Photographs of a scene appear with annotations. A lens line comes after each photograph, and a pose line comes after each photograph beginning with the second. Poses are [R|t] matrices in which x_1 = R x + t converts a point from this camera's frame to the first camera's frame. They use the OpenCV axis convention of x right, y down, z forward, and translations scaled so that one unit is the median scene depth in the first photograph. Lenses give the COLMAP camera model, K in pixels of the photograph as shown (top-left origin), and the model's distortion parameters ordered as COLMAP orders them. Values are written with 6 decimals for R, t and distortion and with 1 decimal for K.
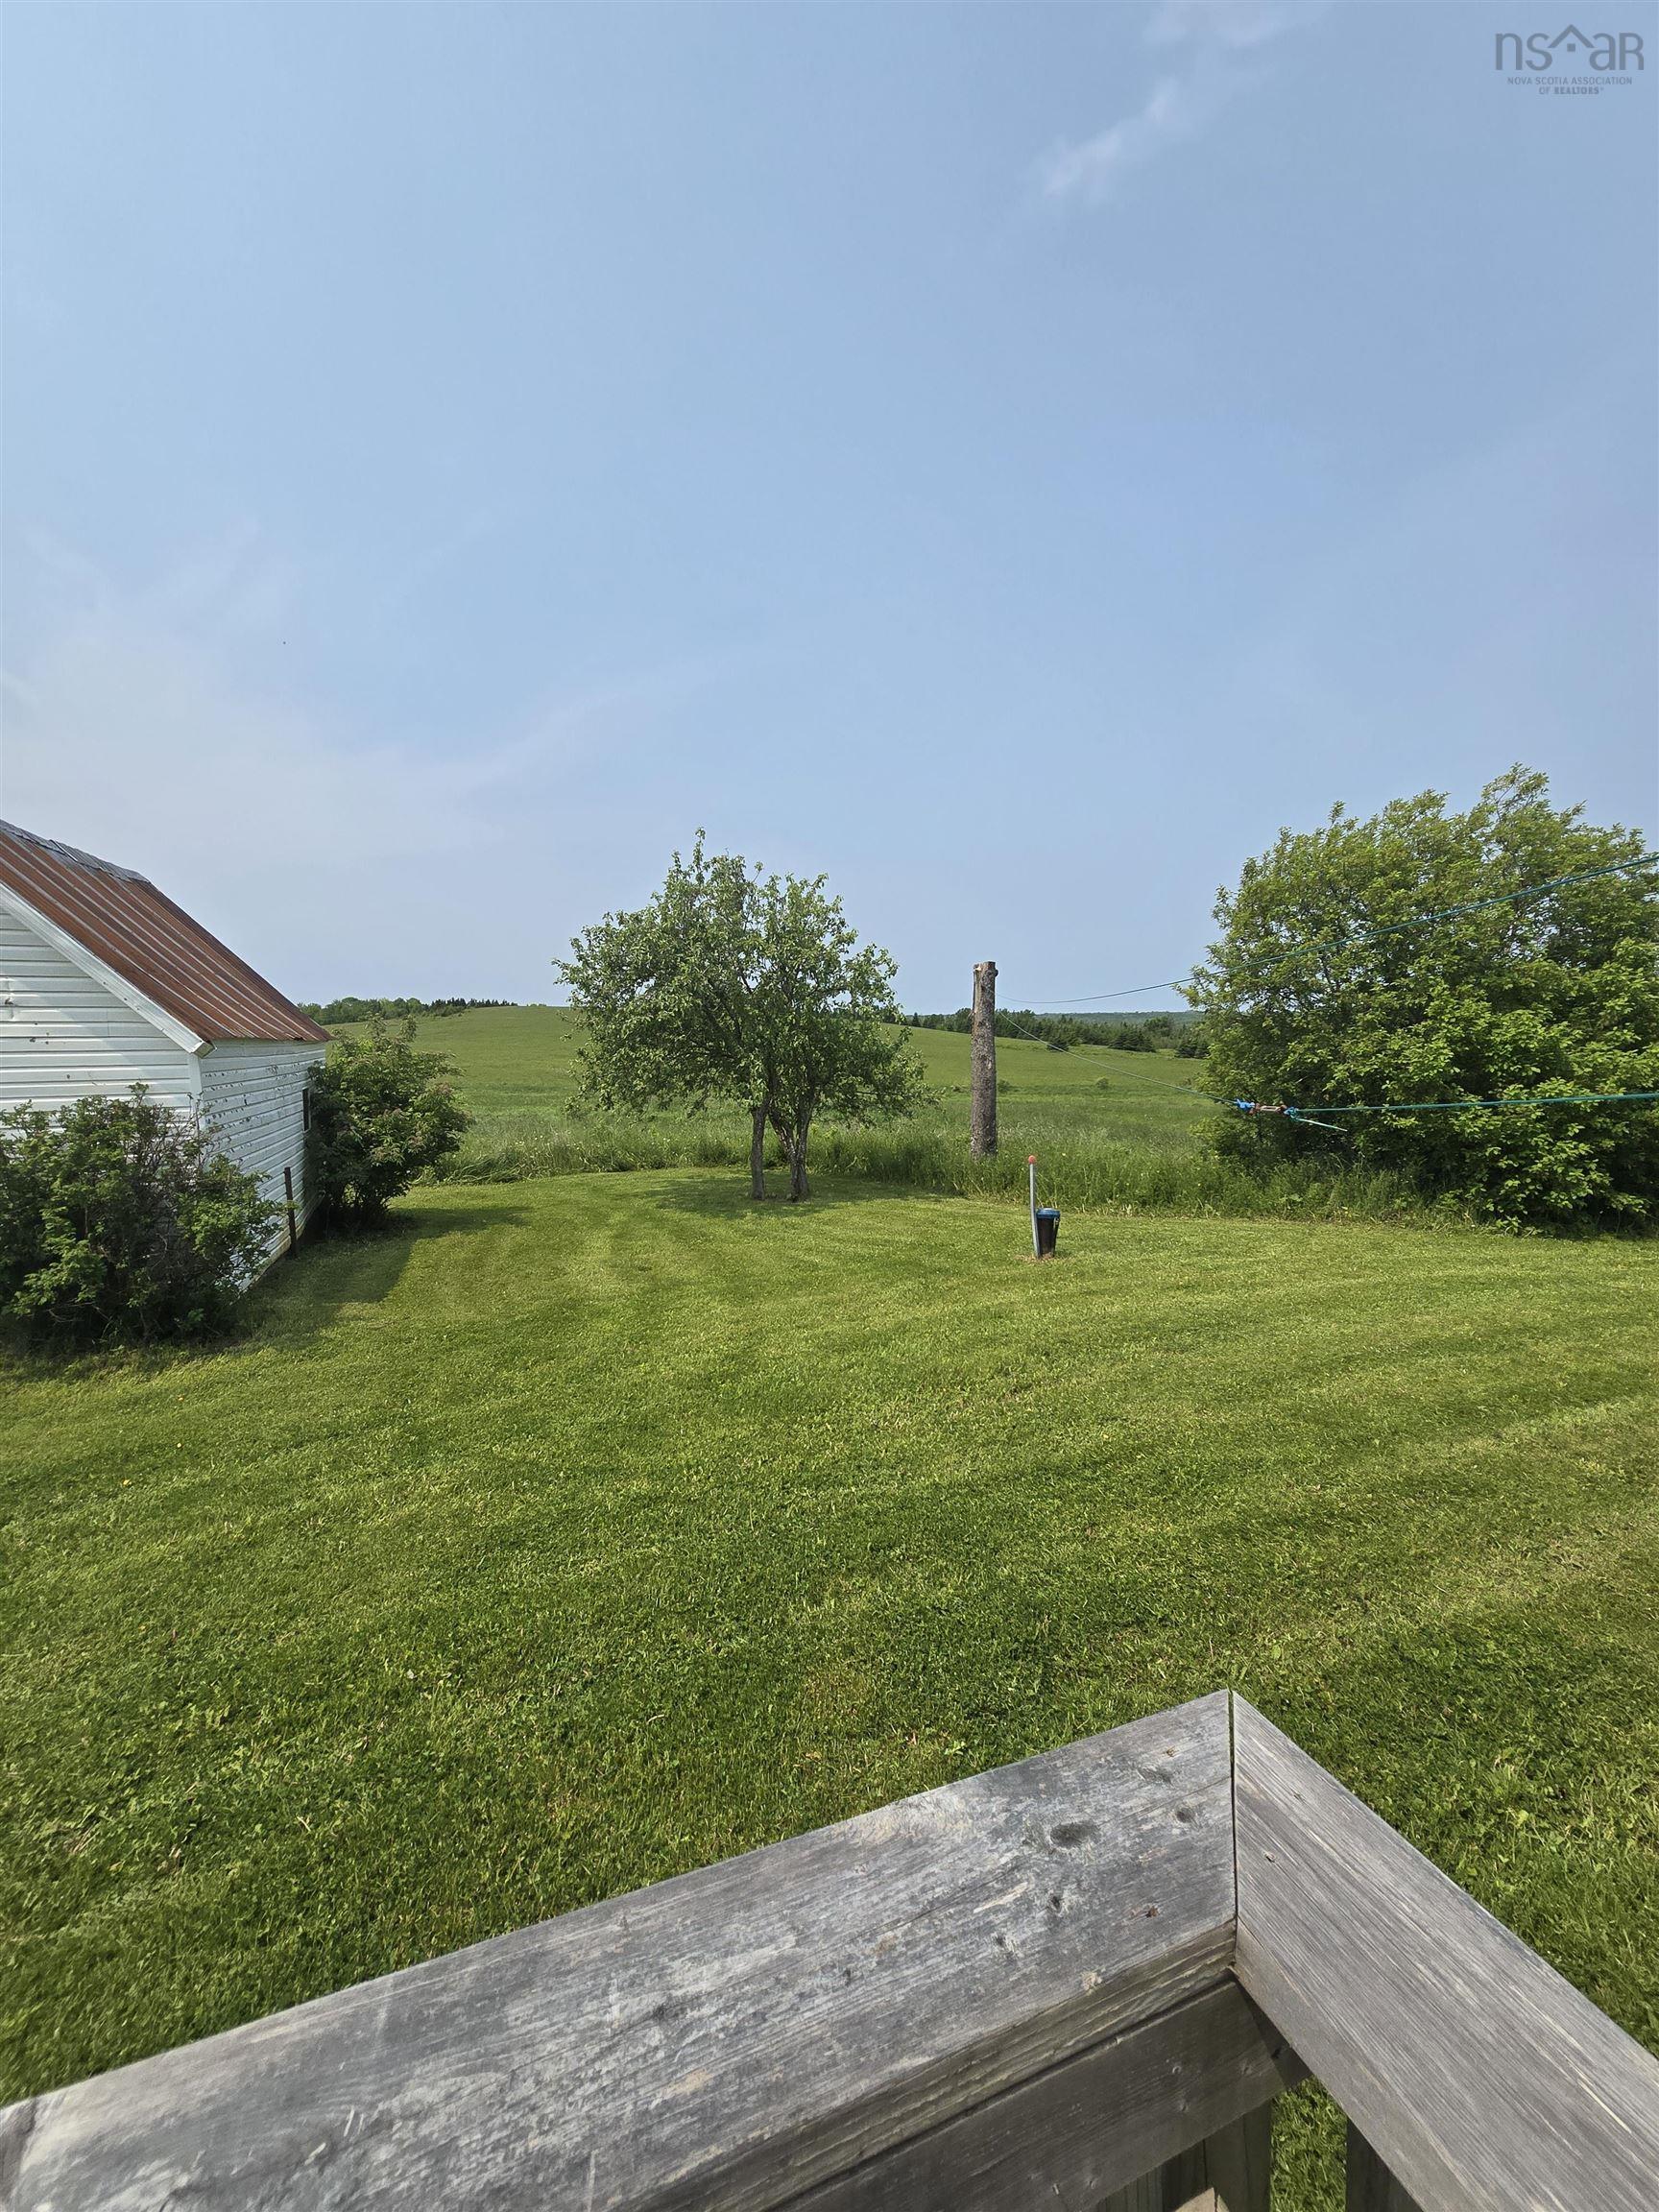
lens RADIAL K [[885.2, 0, 820.1], [0, 885.2, 1104.9], [0, 0, 1]] dist [-0.018546, 0.004801]
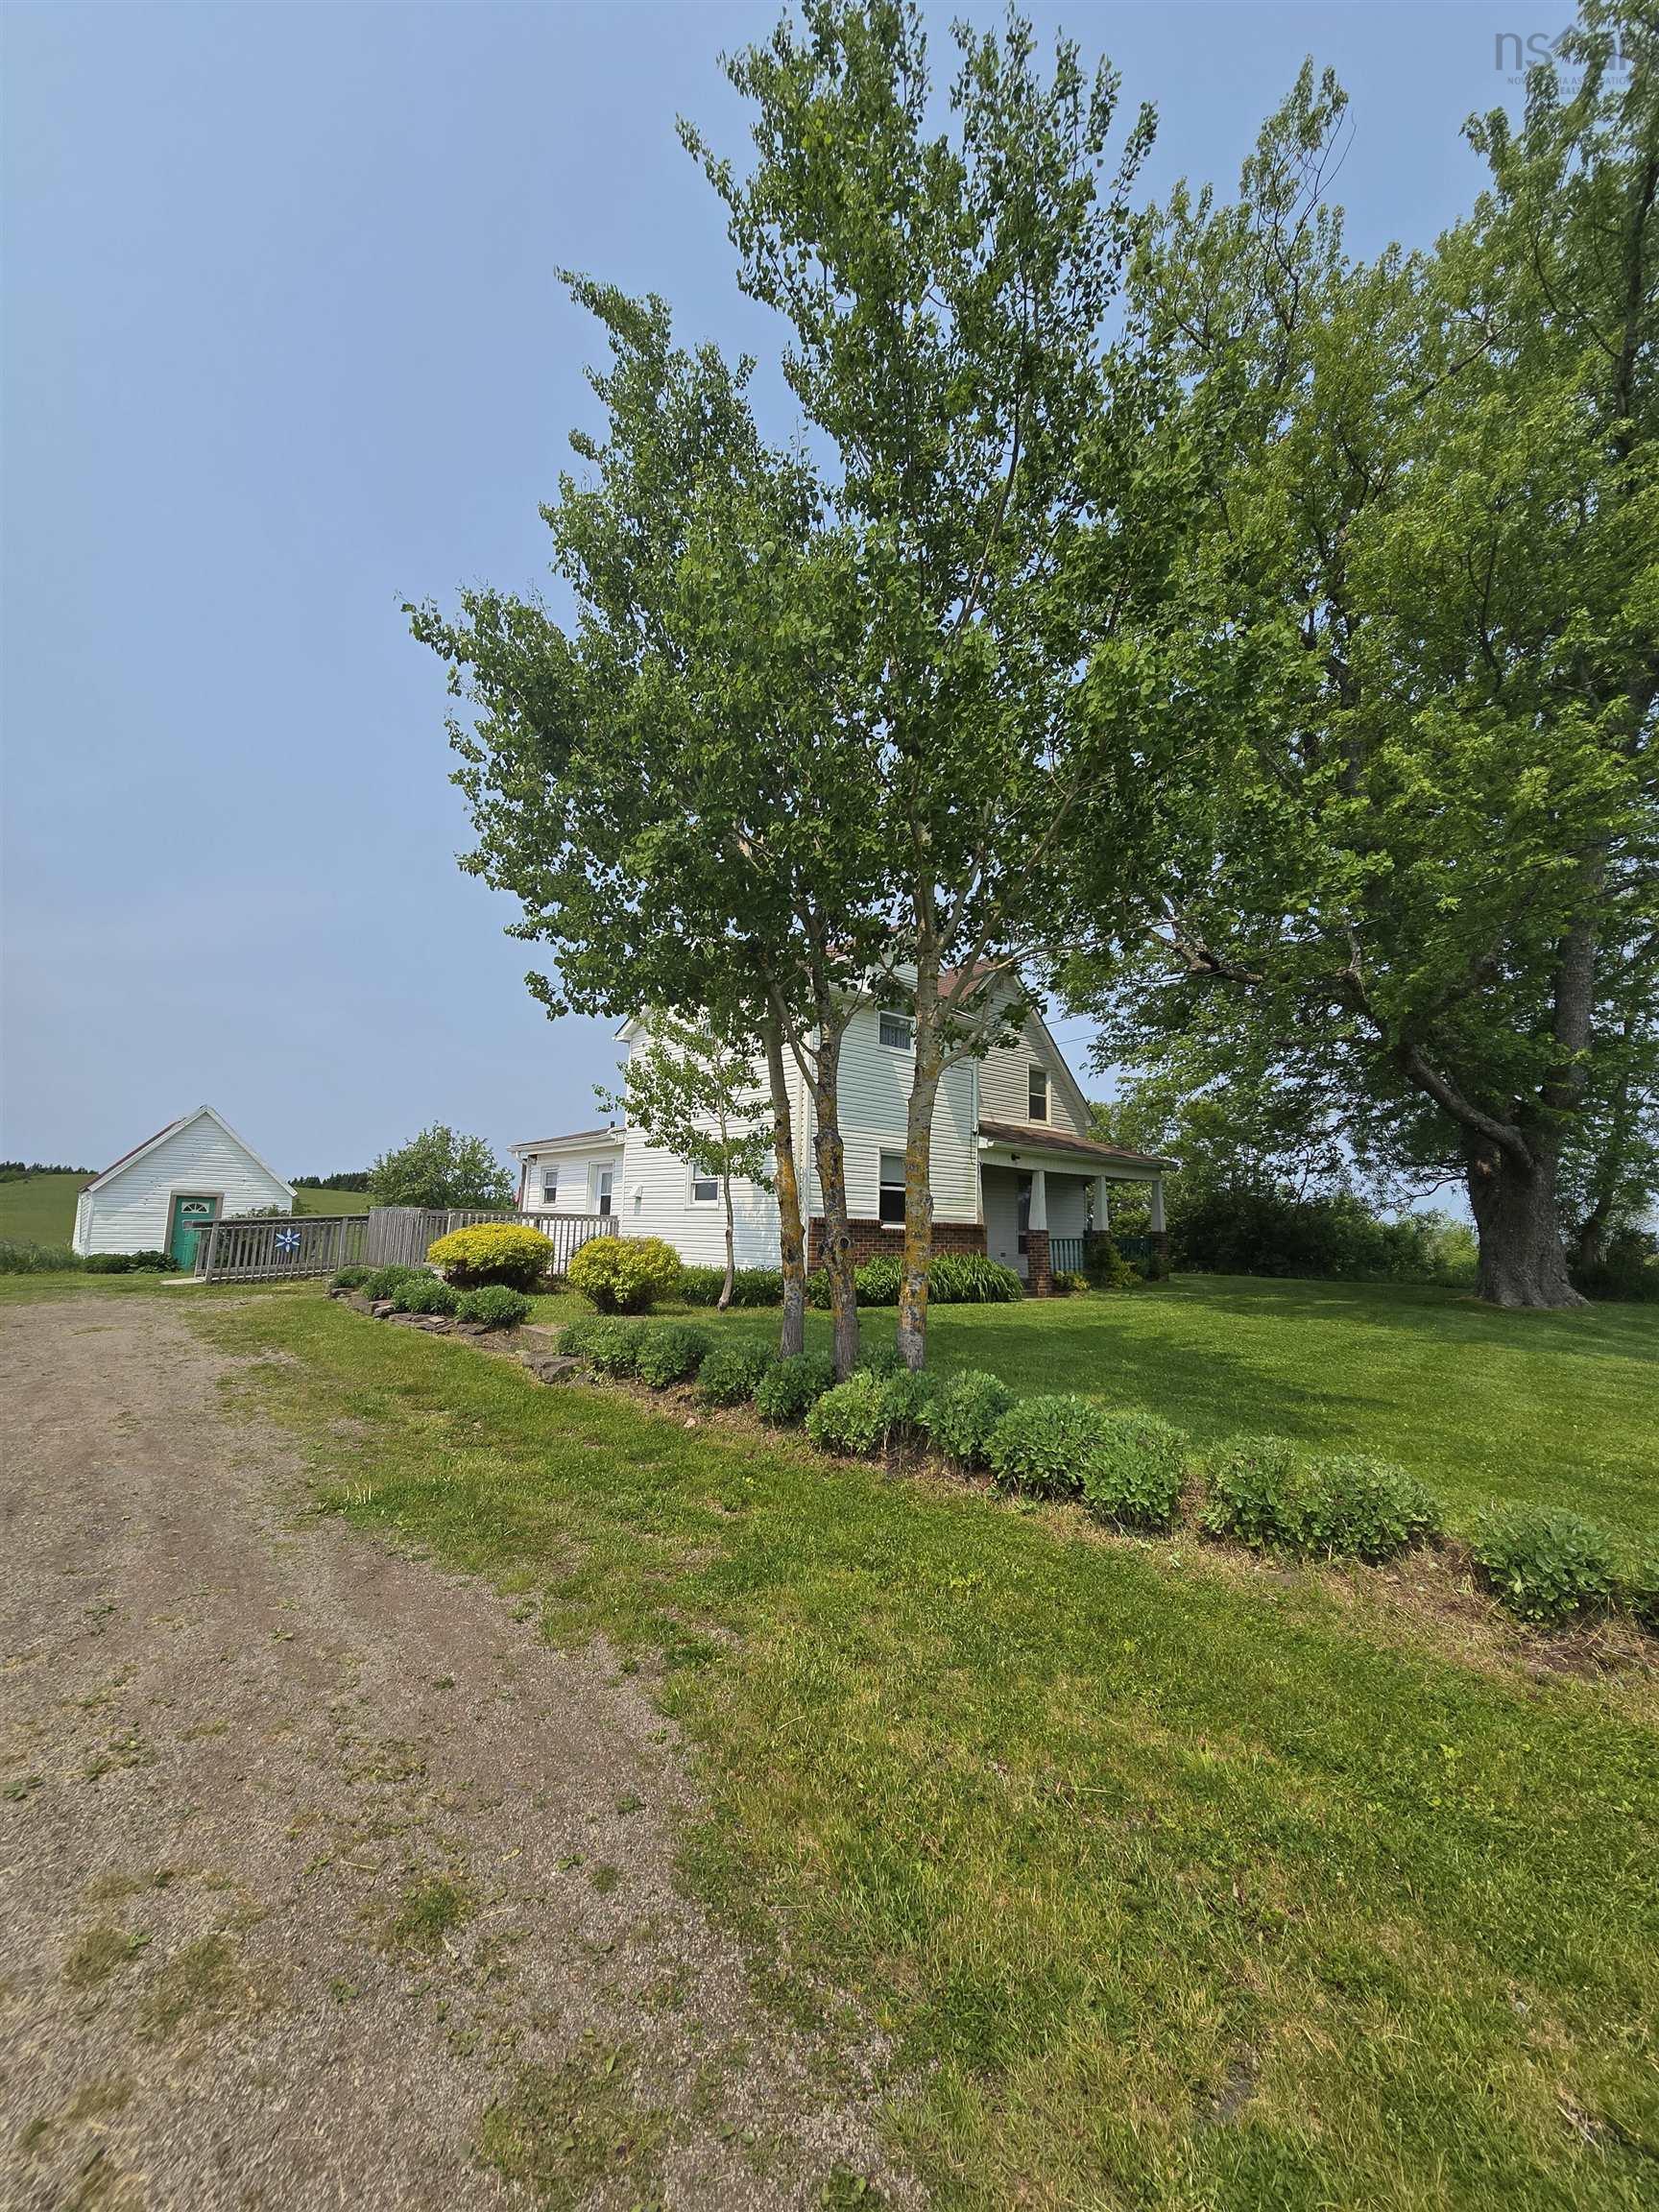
lens RADIAL K [[885.2, 0, 820.1], [0, 885.2, 1104.9], [0, 0, 1]] dist [-0.018546, 0.004801]
pose [[0.932230, 0.078964, 0.353145, -0.010709], [-0.000889, 0.976398, -0.215976, 0.329395], [-0.361865, 0.201025, 0.910298, -2.917045]]
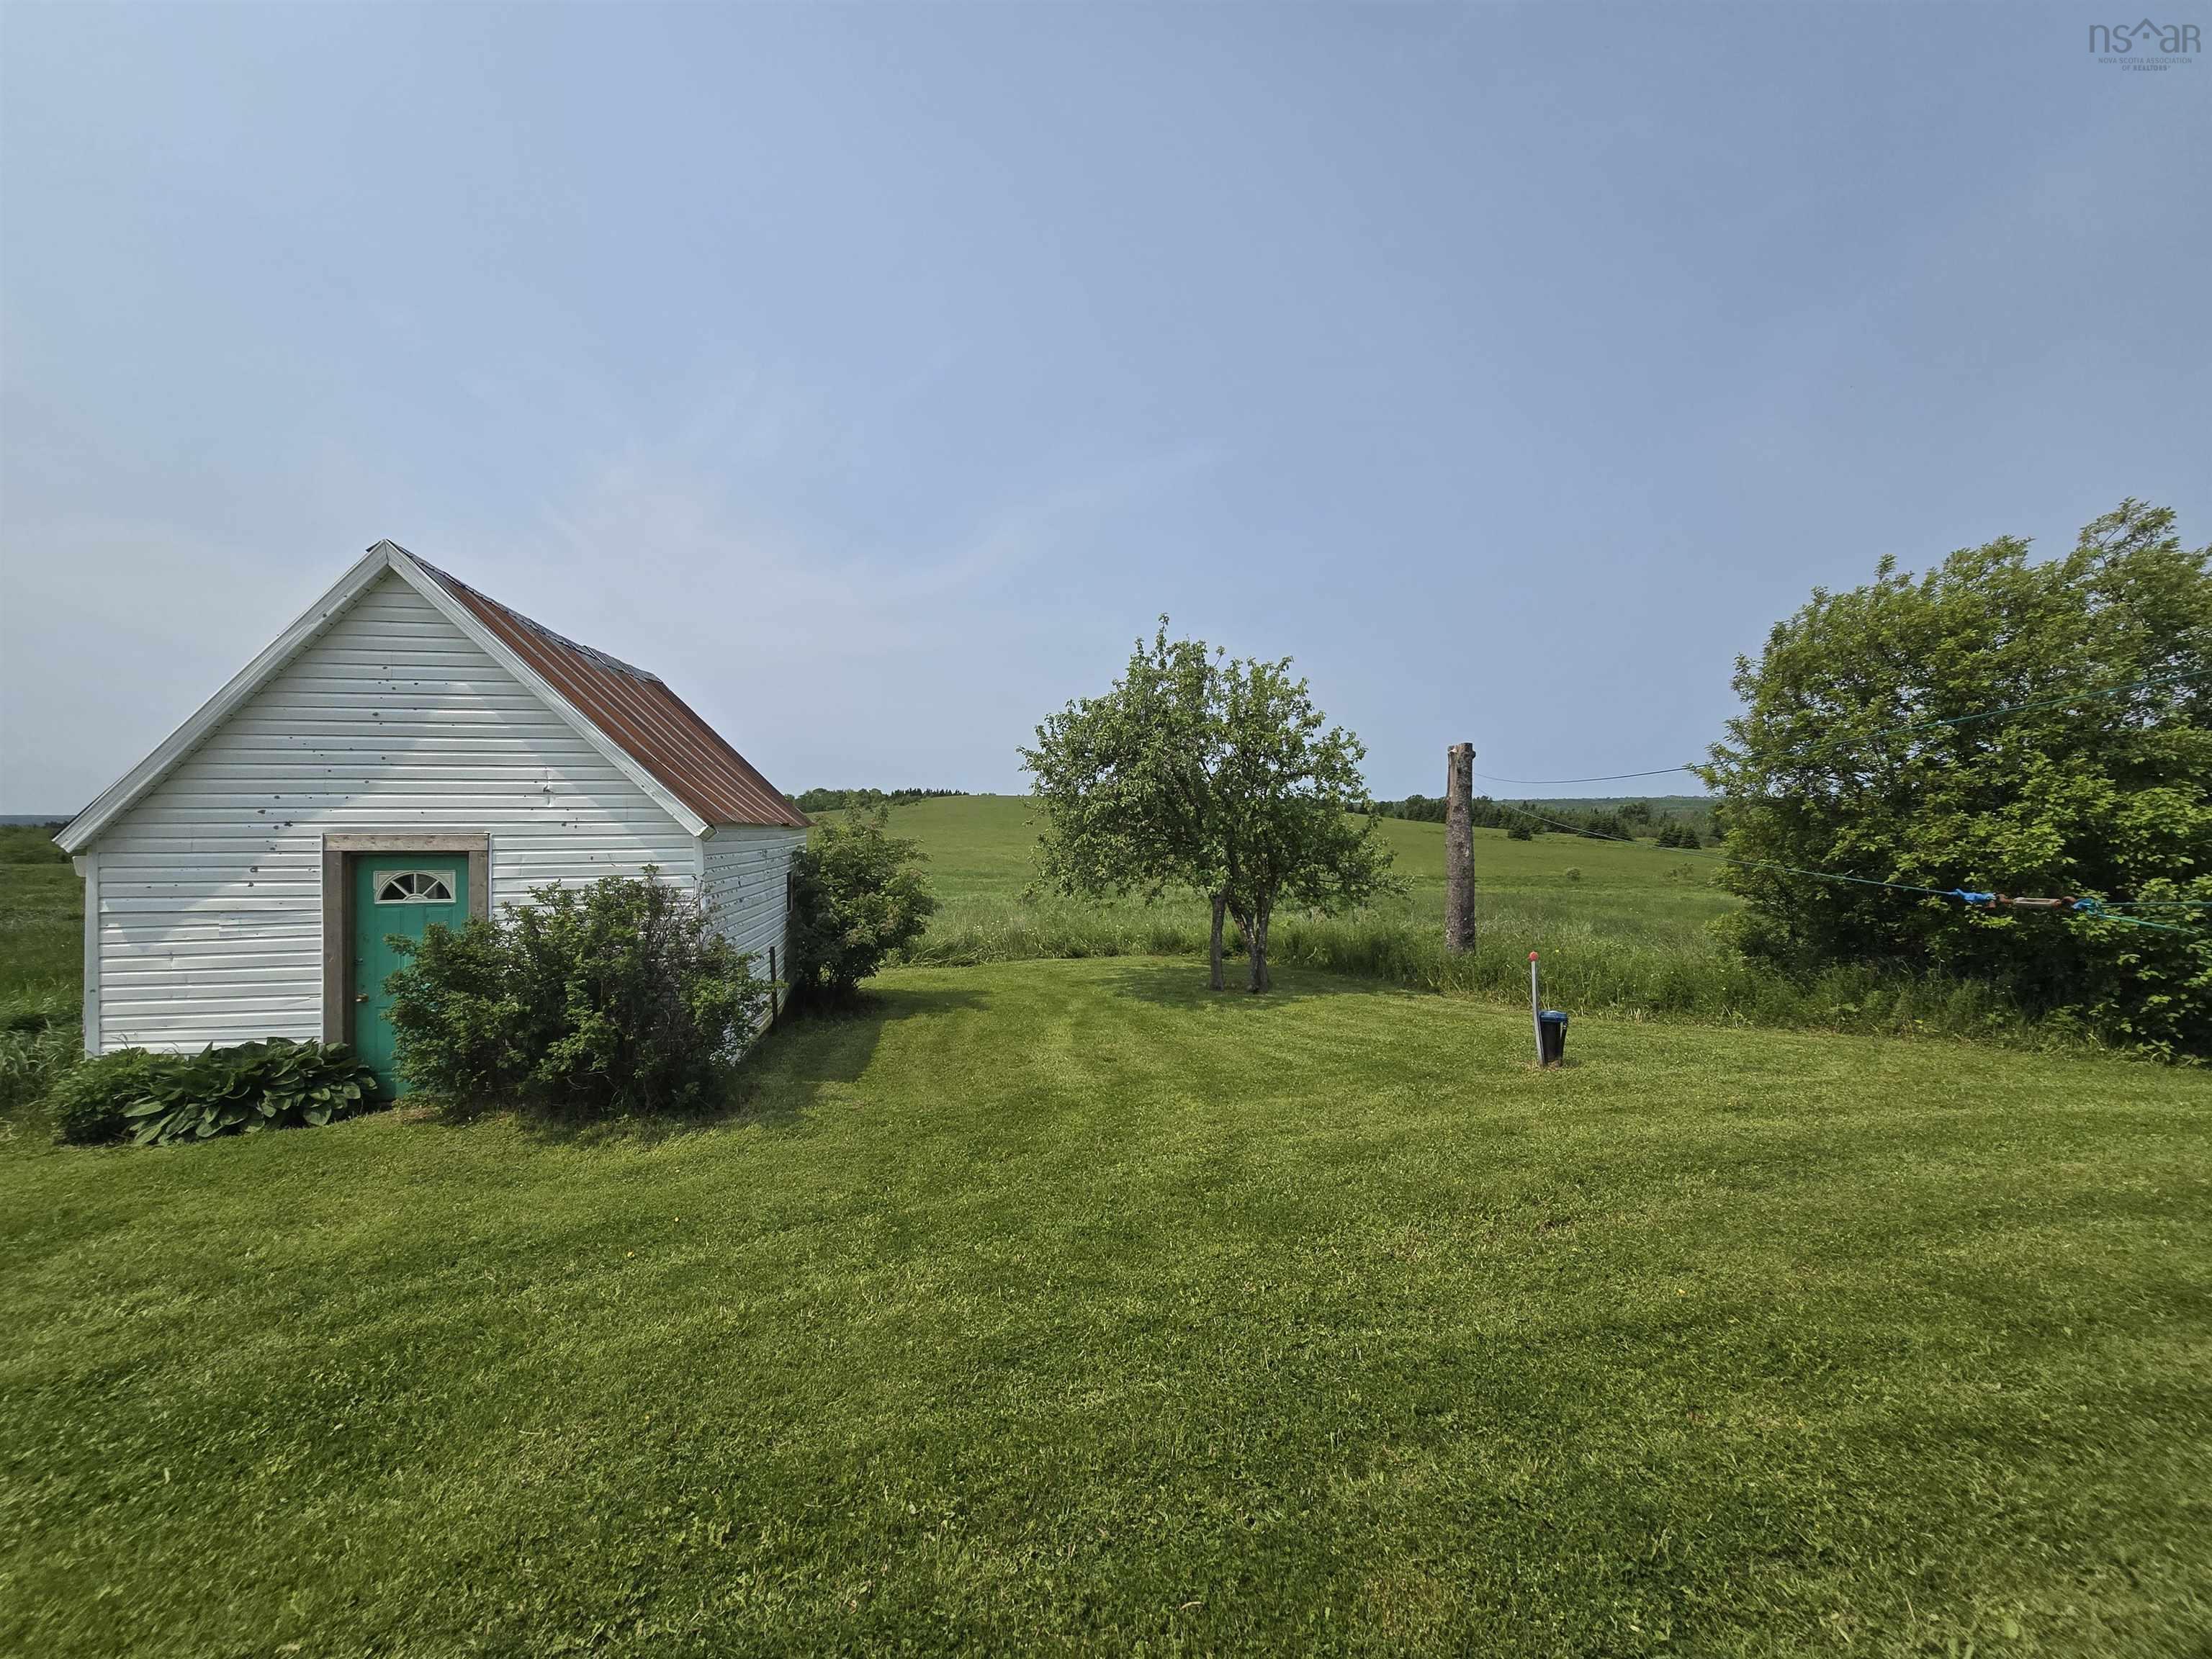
lens RADIAL K [[885.2, 0, 1112.3], [0, 885.2, 842.0], [0, 0, 1]] dist [-0.018546, 0.004801]
pose [[0.985967, 0.002726, -0.166918, -0.043811], [-0.012289, 0.998339, -0.056288, 0.001010], [0.166487, 0.057549, 0.984363, 0.036713]]
